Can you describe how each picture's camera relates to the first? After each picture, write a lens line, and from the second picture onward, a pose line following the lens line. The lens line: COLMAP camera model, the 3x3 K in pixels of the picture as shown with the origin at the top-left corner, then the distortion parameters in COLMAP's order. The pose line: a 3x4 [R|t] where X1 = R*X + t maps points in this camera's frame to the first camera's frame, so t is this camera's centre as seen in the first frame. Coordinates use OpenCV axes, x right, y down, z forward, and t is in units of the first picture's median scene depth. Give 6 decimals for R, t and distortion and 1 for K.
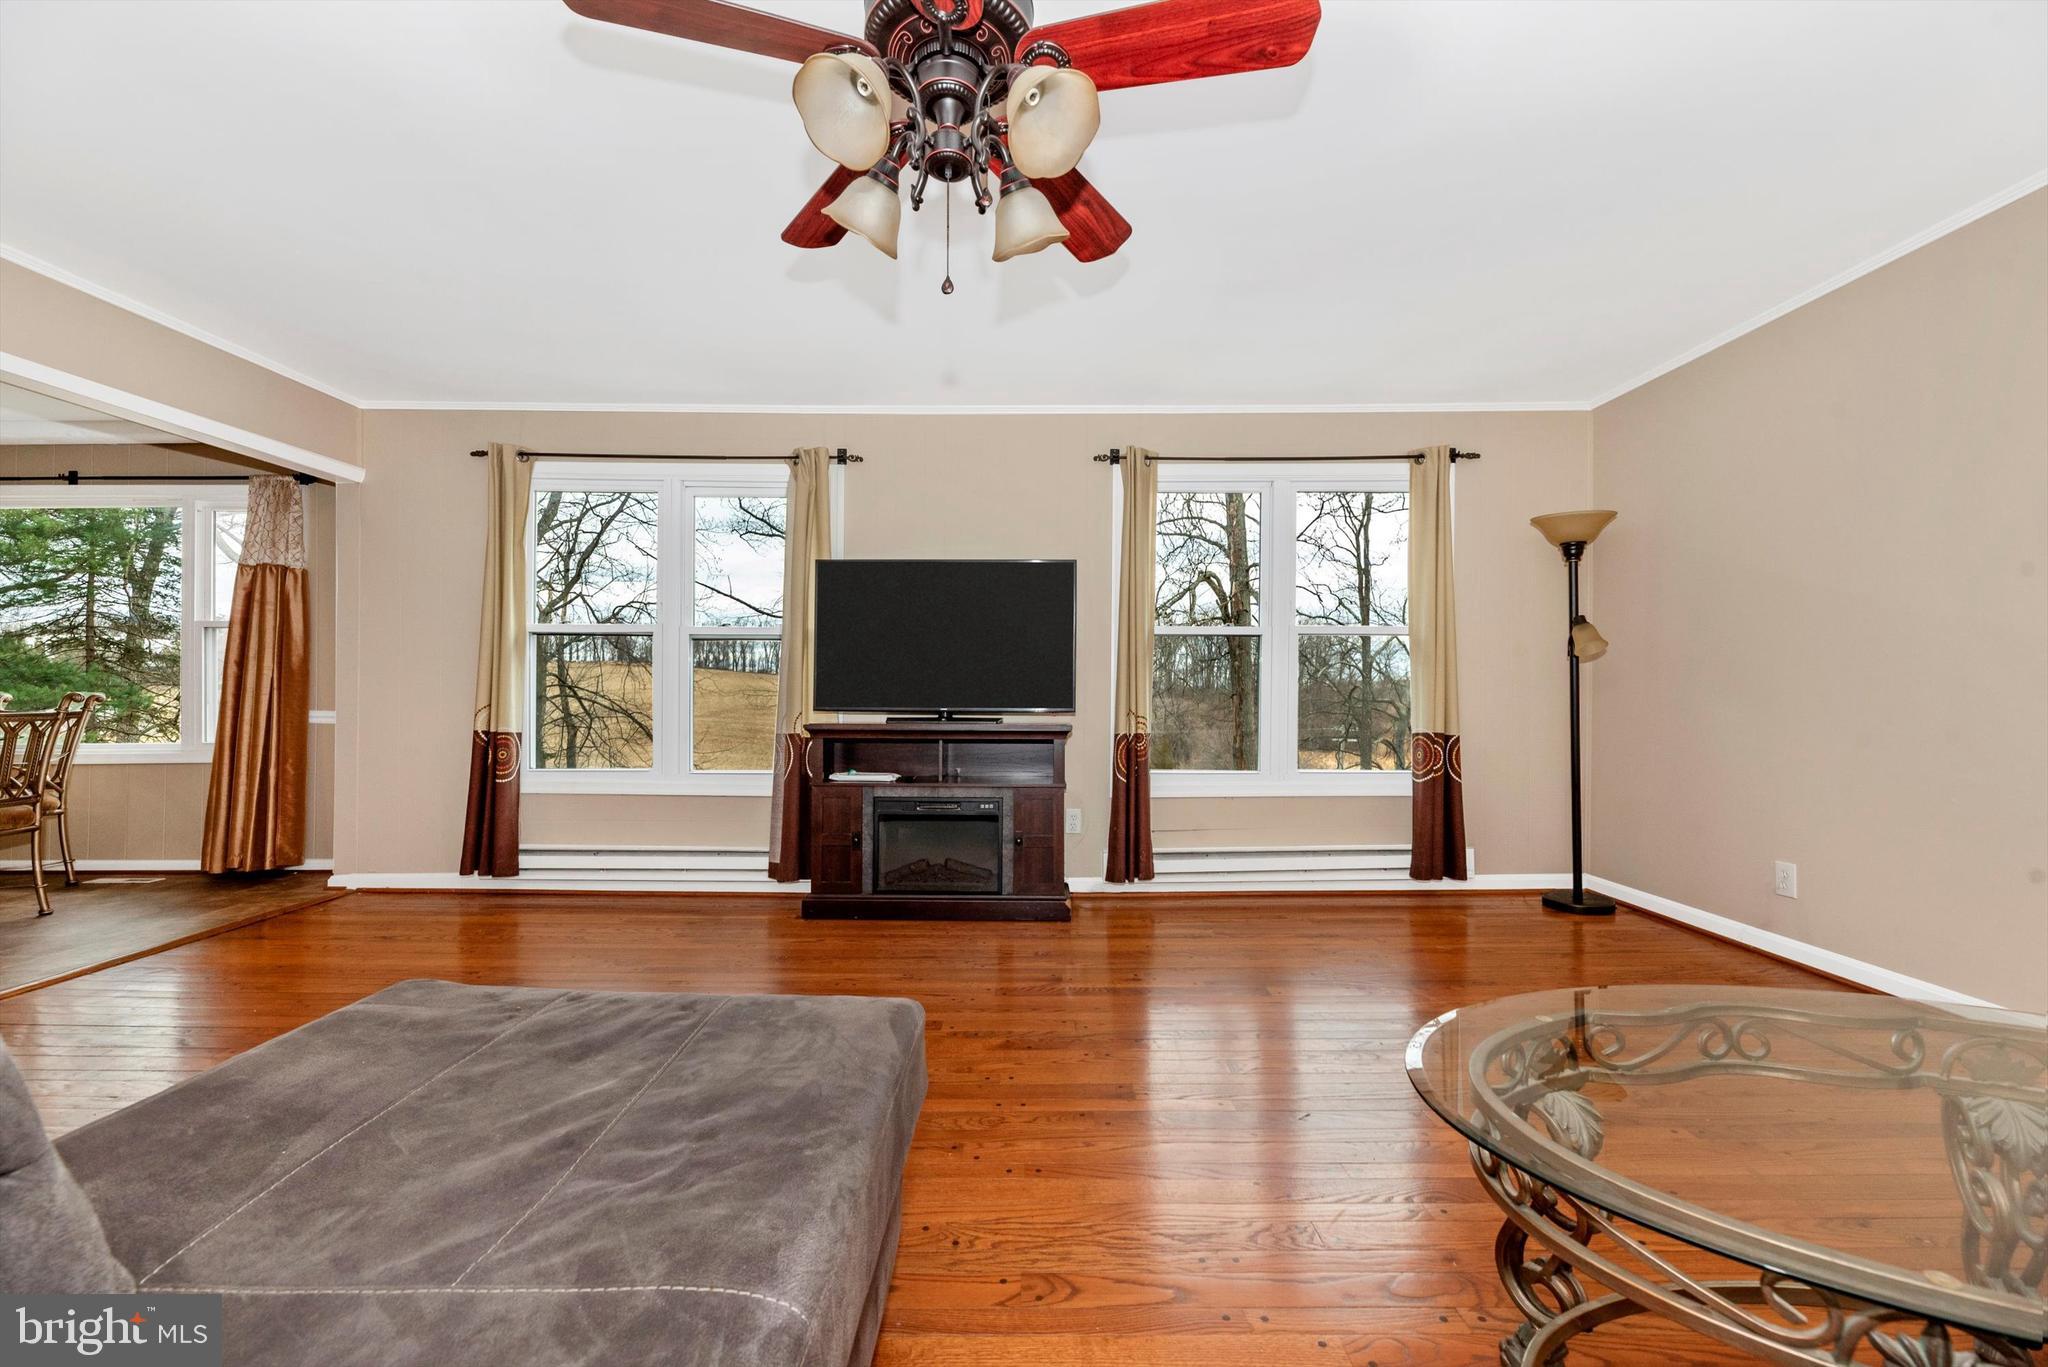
lens RADIAL K [[817.4, 0, 1026.9], [0, 817.4, 692.6], [0, 0, 1]] dist [0.002490, 0.000228]
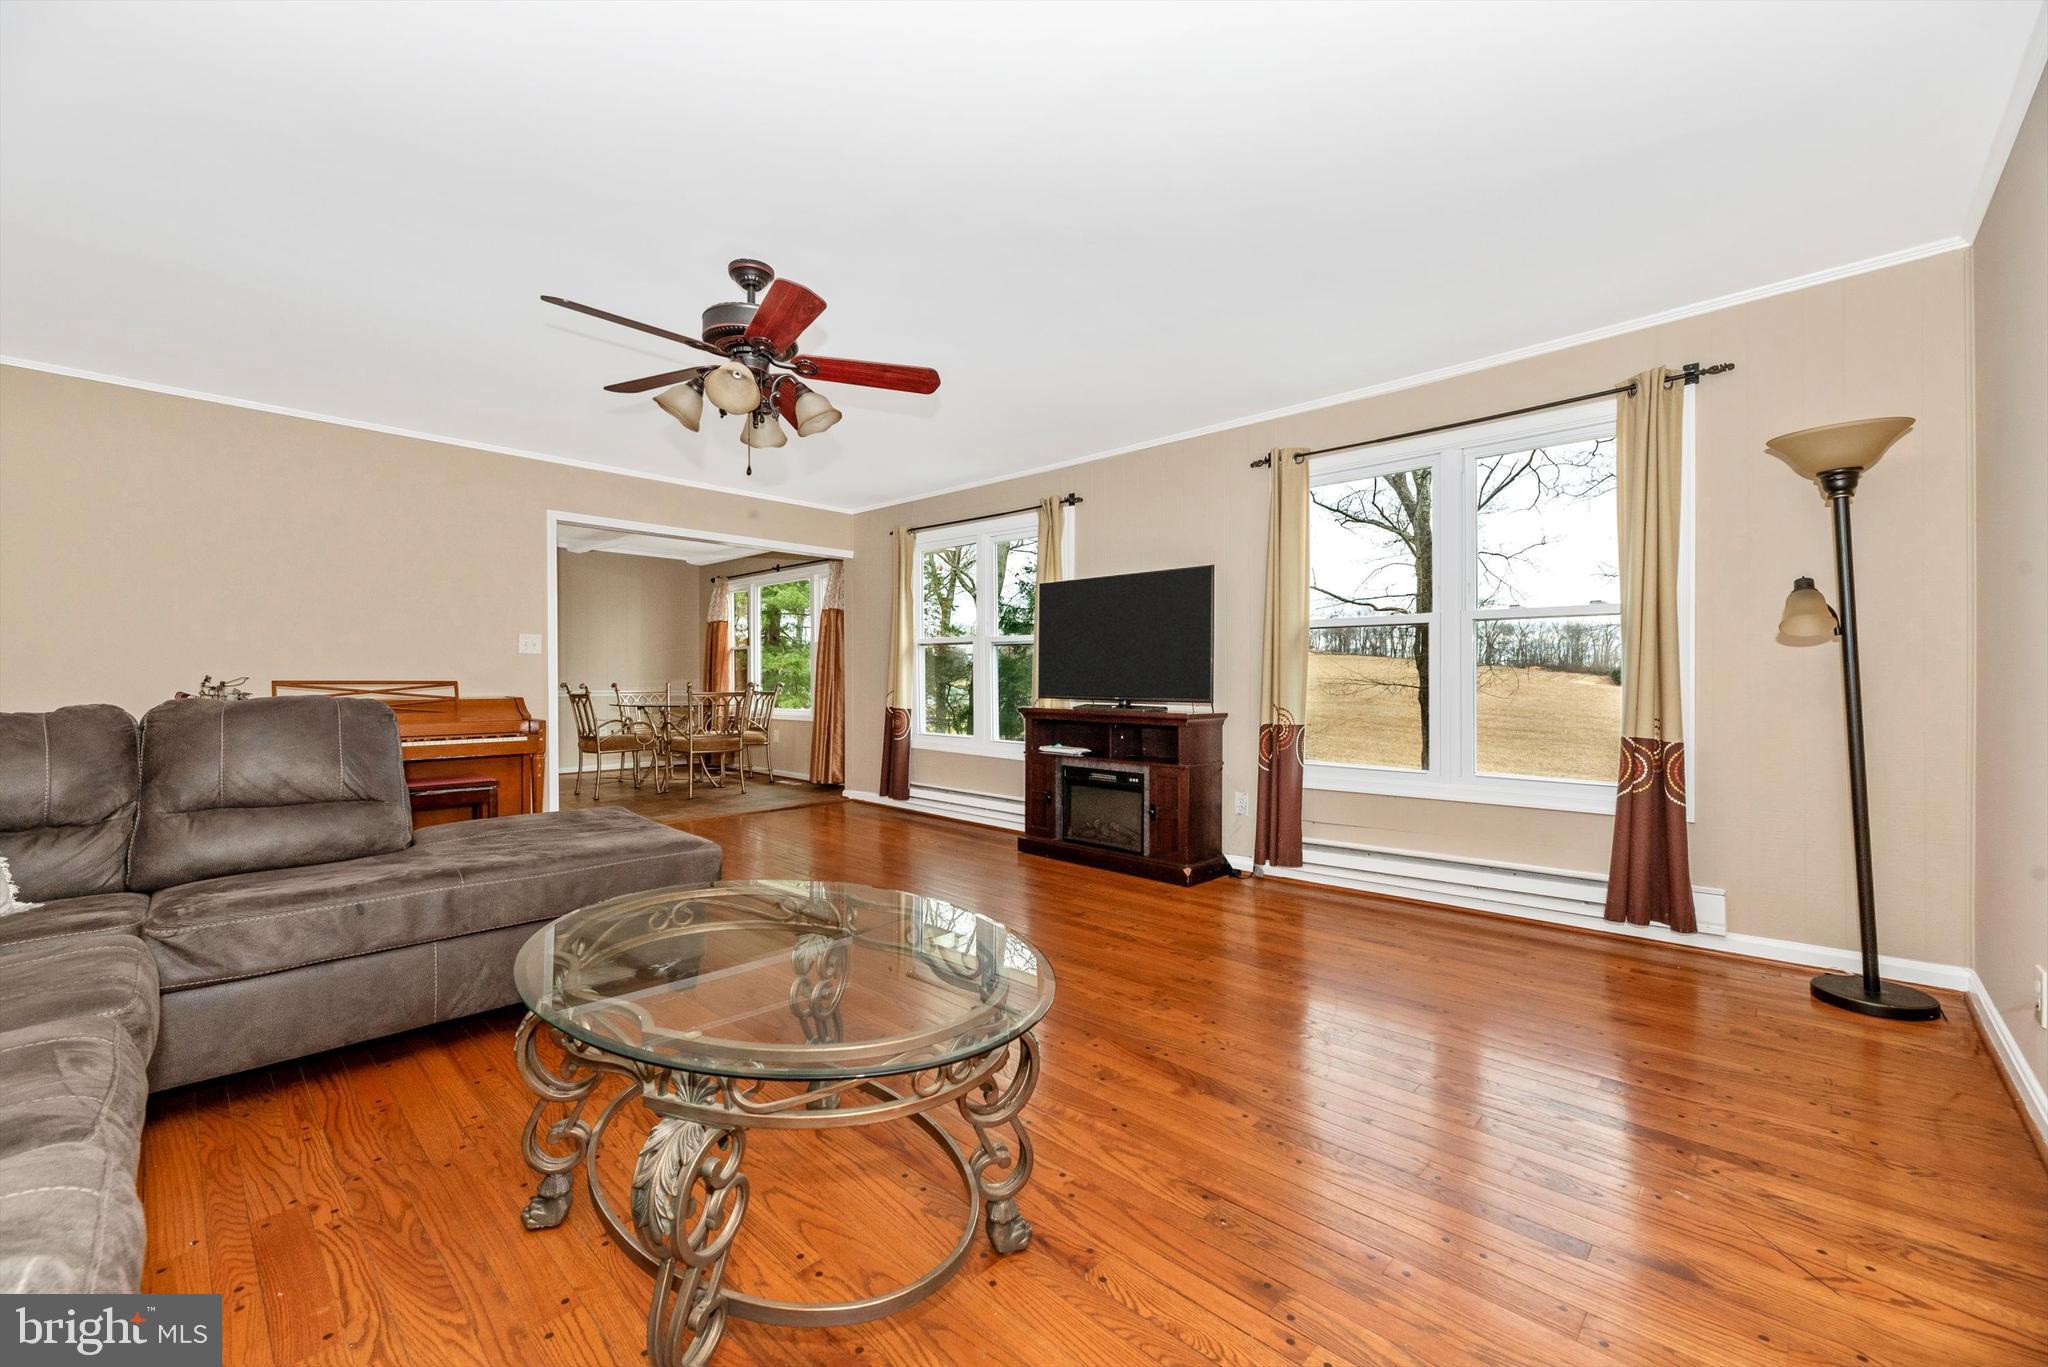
lens RADIAL K [[817.4, 0, 1022.3], [0, 817.4, 679.7], [0, 0, 1]] dist [0.002490, 0.000228]
pose [[0.724013, -0.000273, -0.689786, 0.609206], [0.001536, 0.999998, 0.001217, -0.008231], [0.689785, -0.001941, 0.724012, 0.021661]]
